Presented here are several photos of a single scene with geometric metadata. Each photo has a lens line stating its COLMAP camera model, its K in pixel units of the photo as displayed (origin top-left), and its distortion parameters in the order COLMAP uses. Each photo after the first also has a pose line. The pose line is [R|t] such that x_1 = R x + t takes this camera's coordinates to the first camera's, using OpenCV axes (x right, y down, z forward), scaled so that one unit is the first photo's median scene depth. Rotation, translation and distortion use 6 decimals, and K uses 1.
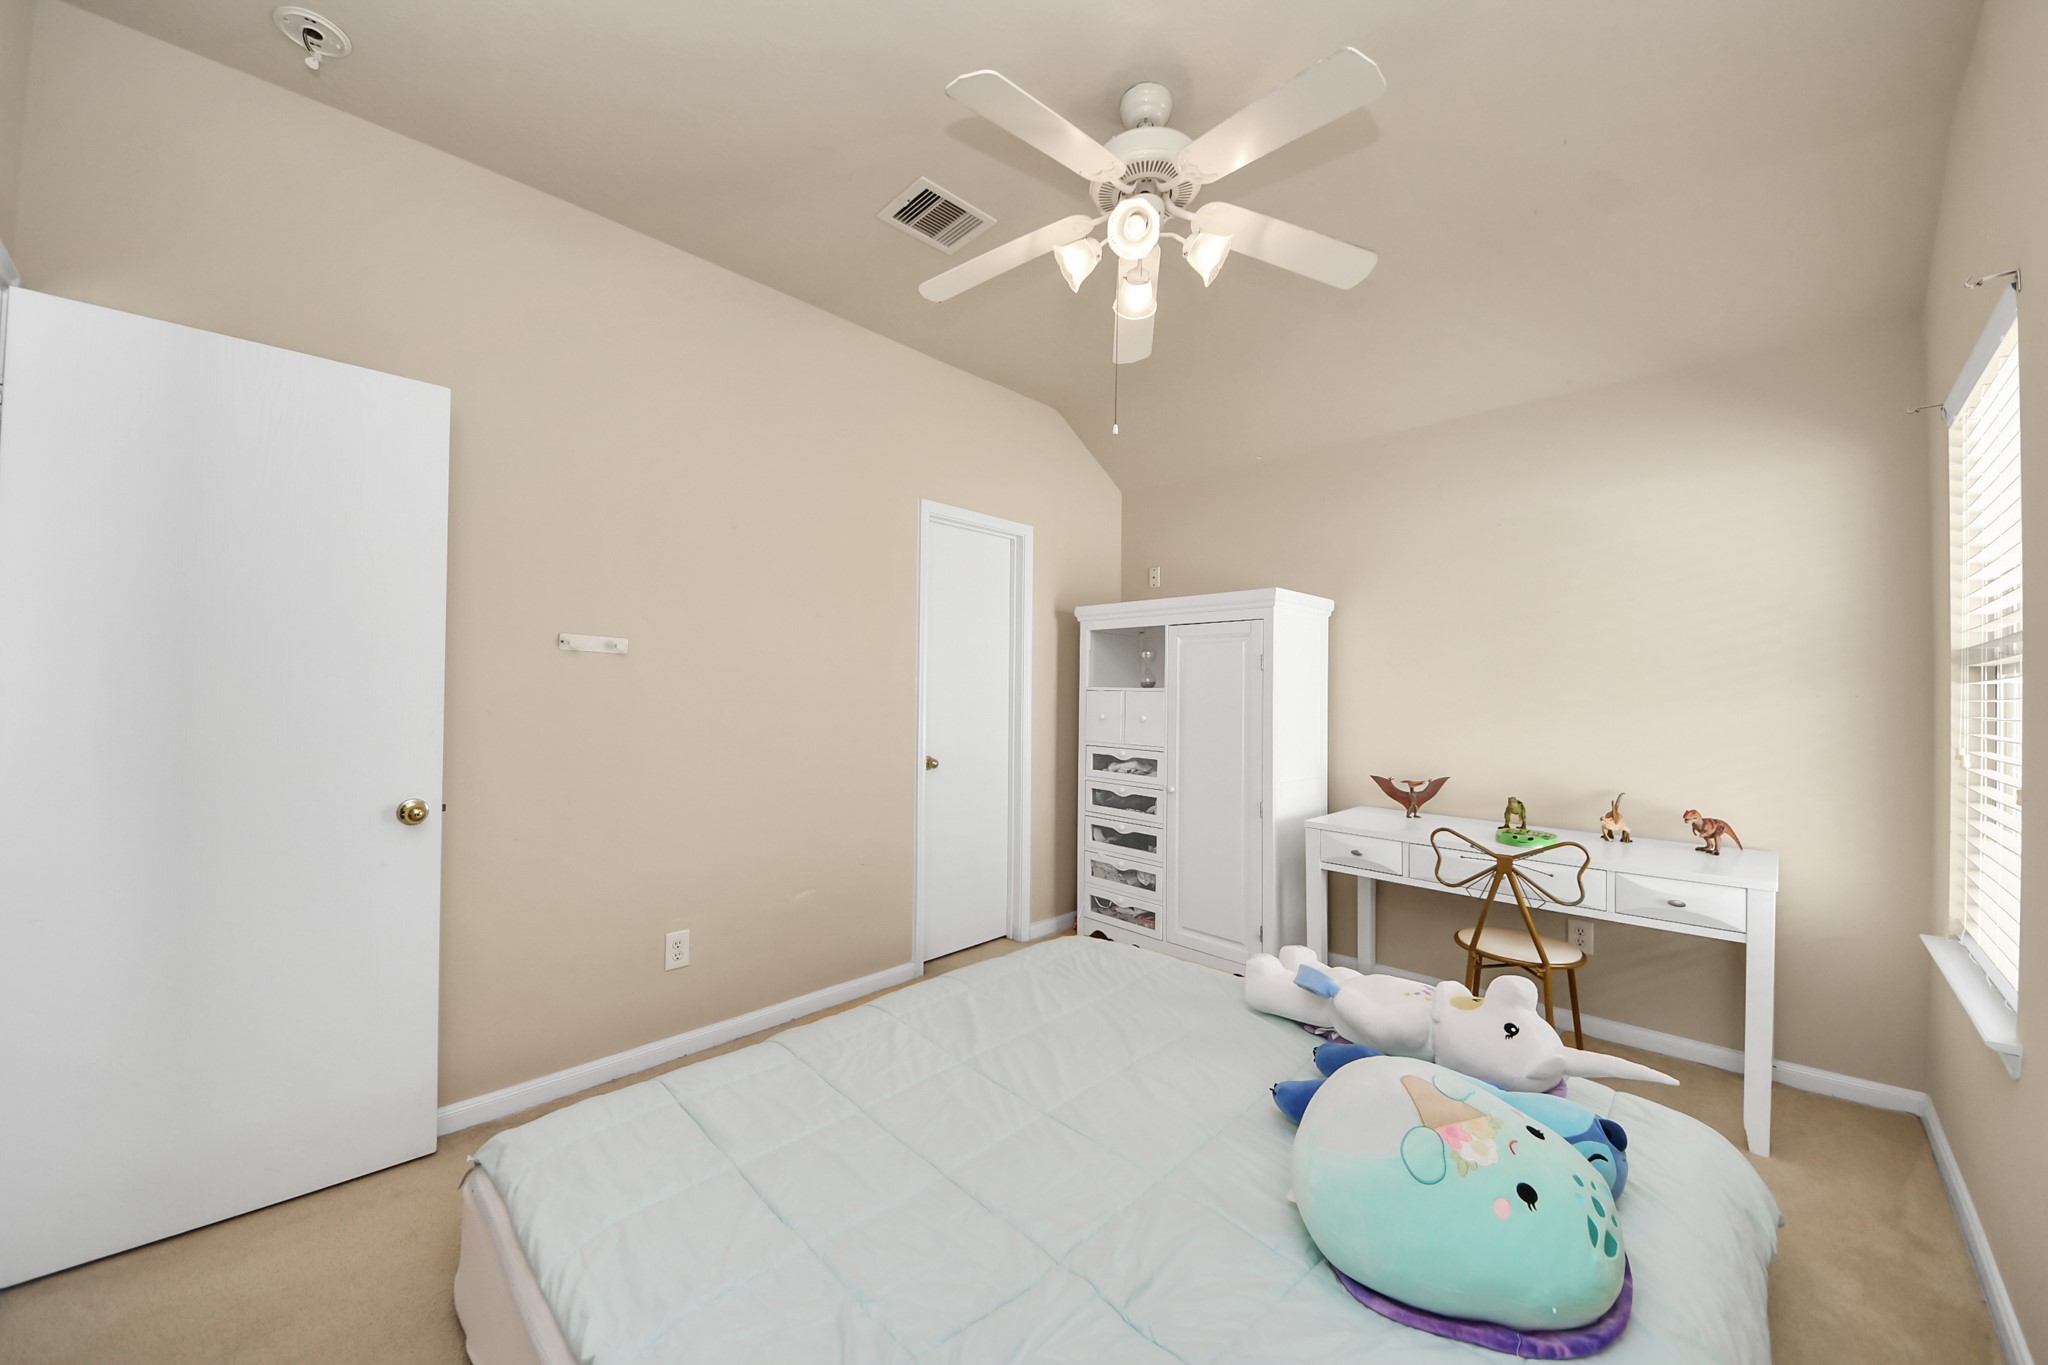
lens RADIAL K [[757.7, 0, 1024.0], [0, 757.7, 682.5], [0, 0, 1]] dist [-0.000243, -0.000009]
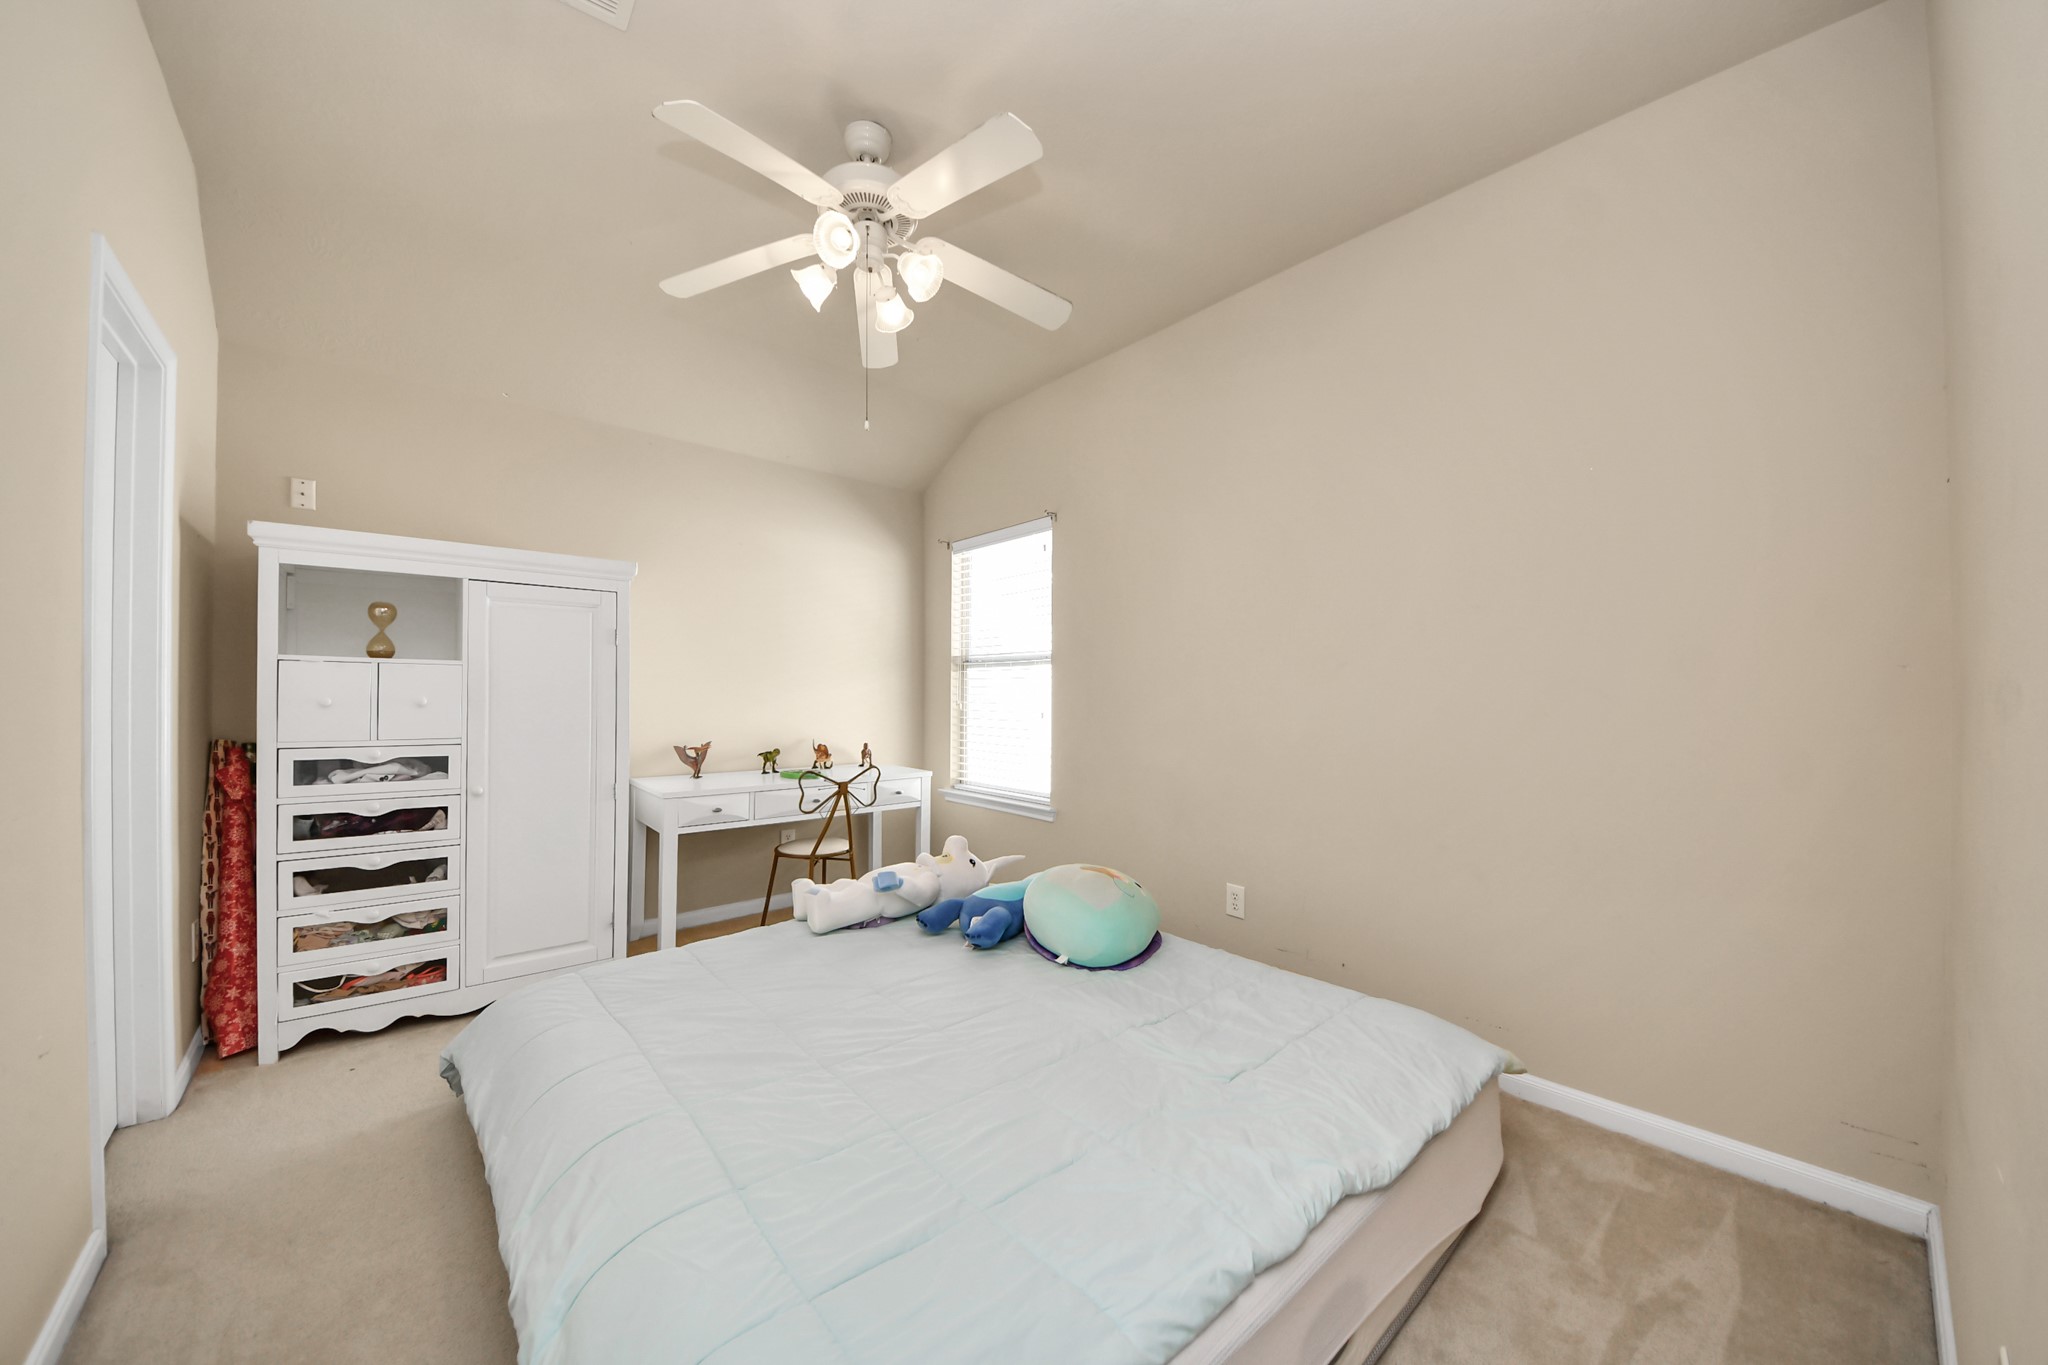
lens RADIAL K [[707.4, 0, 1021.1], [0, 707.4, 692.6], [0, 0, 1]] dist [-0.001402, -0.000181]
pose [[0.081850, -0.014992, 0.996532, -0.468971], [-0.020434, 0.999651, 0.016717, 0.015530], [-0.996435, -0.021732, 0.081515, 0.367225]]
